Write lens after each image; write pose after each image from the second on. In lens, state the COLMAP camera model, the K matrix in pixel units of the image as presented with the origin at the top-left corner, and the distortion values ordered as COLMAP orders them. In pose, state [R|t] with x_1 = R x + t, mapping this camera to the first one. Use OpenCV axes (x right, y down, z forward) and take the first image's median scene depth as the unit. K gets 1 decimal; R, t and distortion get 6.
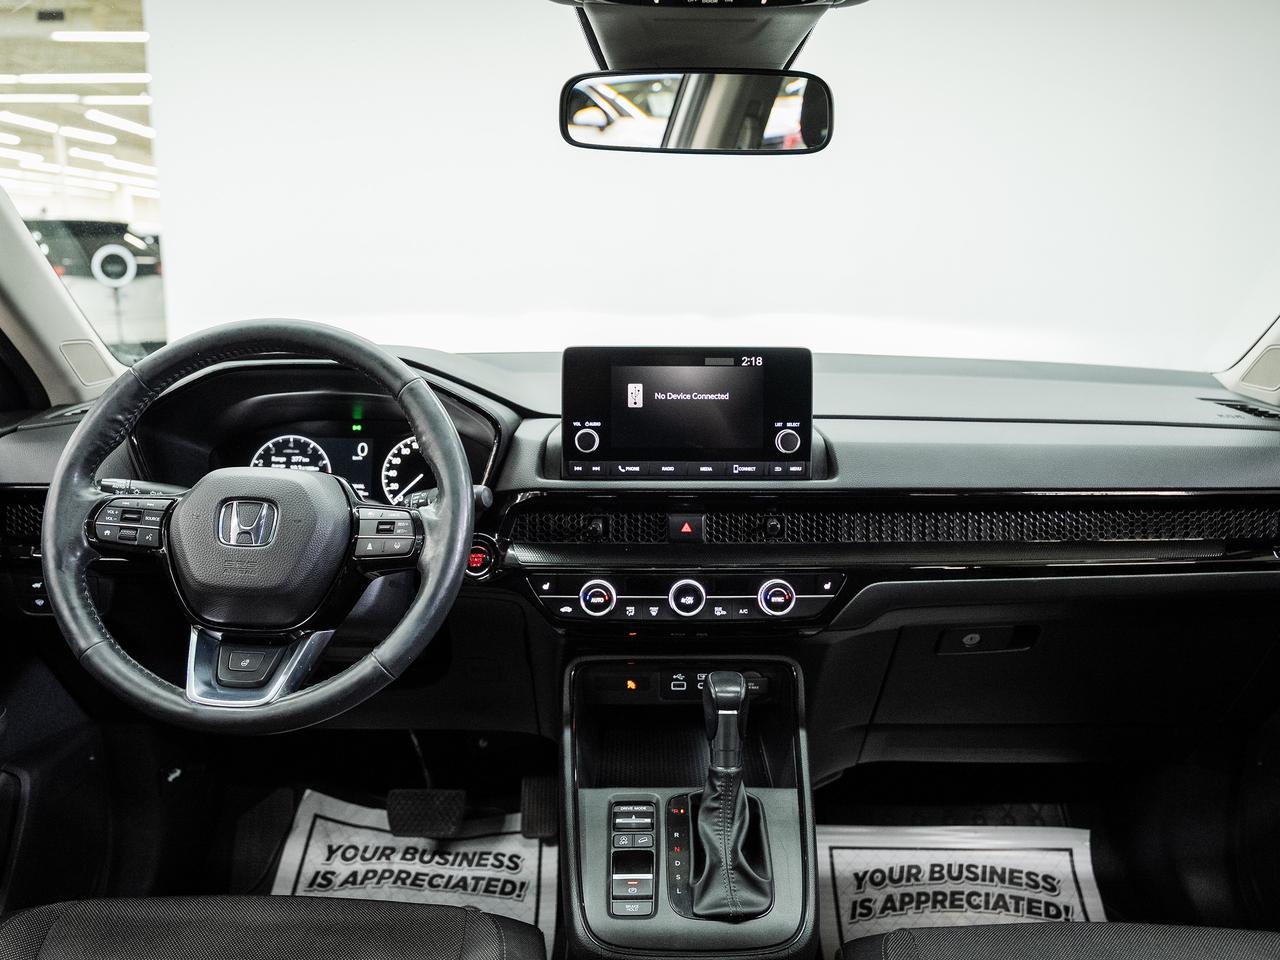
lens RADIAL K [[1030.2, 0, 661.3], [0, 1030.2, 506.7], [0, 0, 1]] dist [-0.021288, 0.000725]
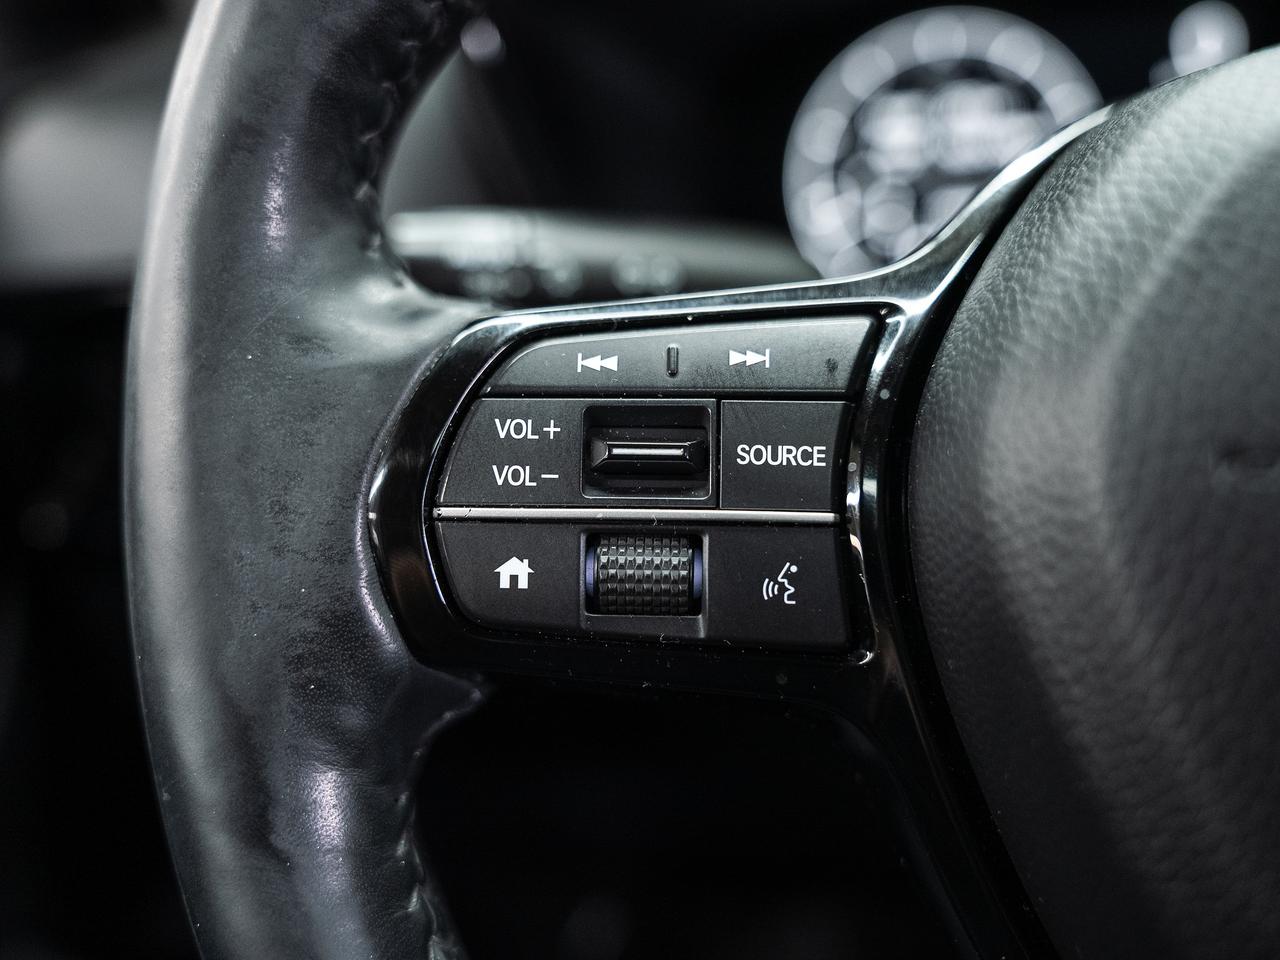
lens RADIAL K [[1437.9, 0, 637.5], [0, 1437.9, 487.4], [0, 0, 1]] dist [-0.004114, 0.000000]
pose [[0.965386, -0.041815, -0.257451, -0.463703], [0.083144, 0.984907, 0.151807, -0.016986], [0.247218, -0.167958, 0.954292, 0.796712]]
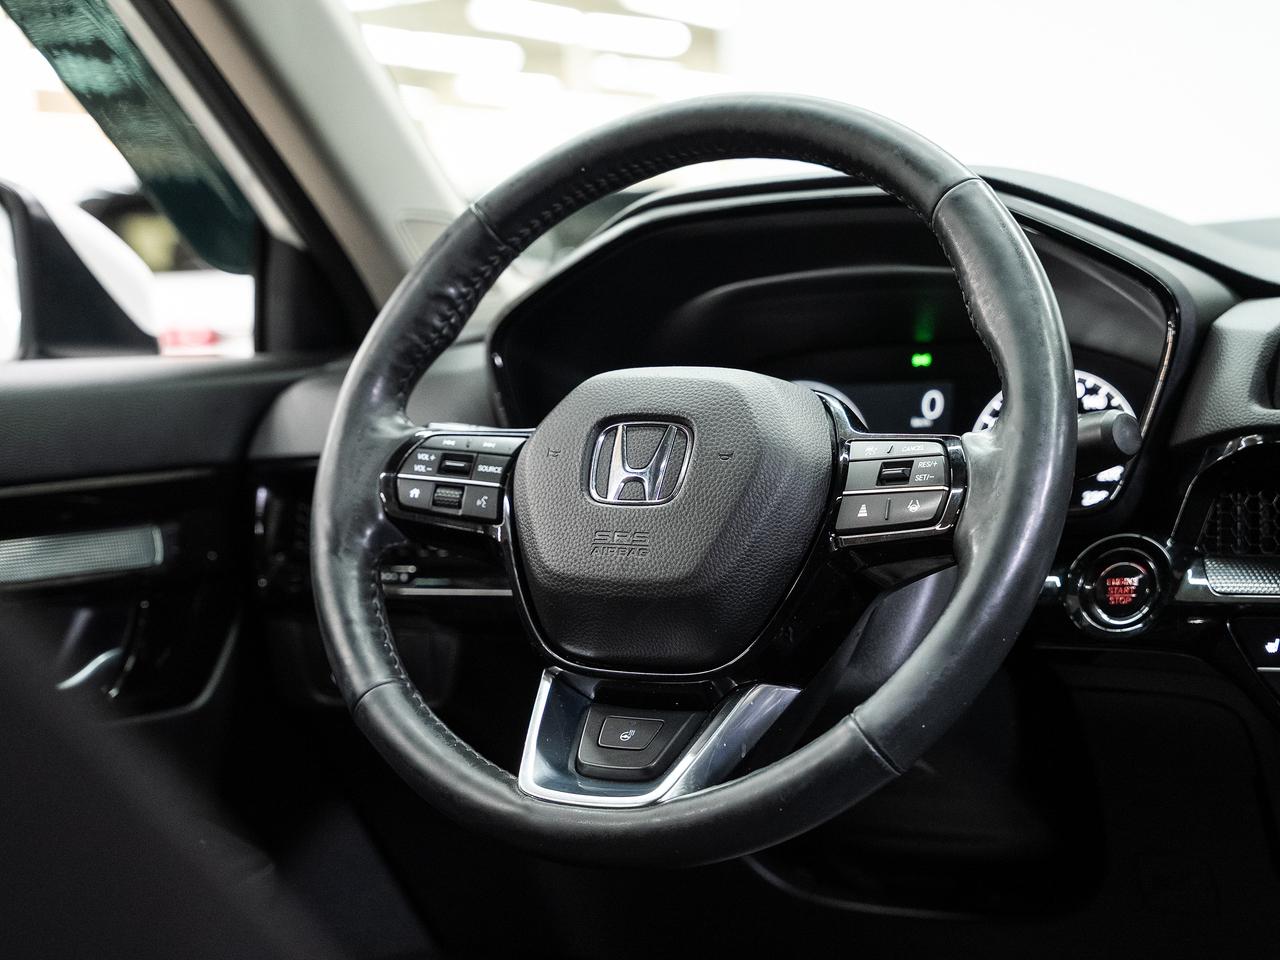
lens RADIAL K [[2382.4, 0, 639.7], [0, 2382.4, 477.1], [0, 0, 1]] dist [0.083226, 0.000000]
pose [[0.880314, -0.025086, -0.473728, 0.164480], [-0.036164, 0.992146, -0.119742, 0.162775], [0.473011, 0.122543, 0.872493, -0.052405]]
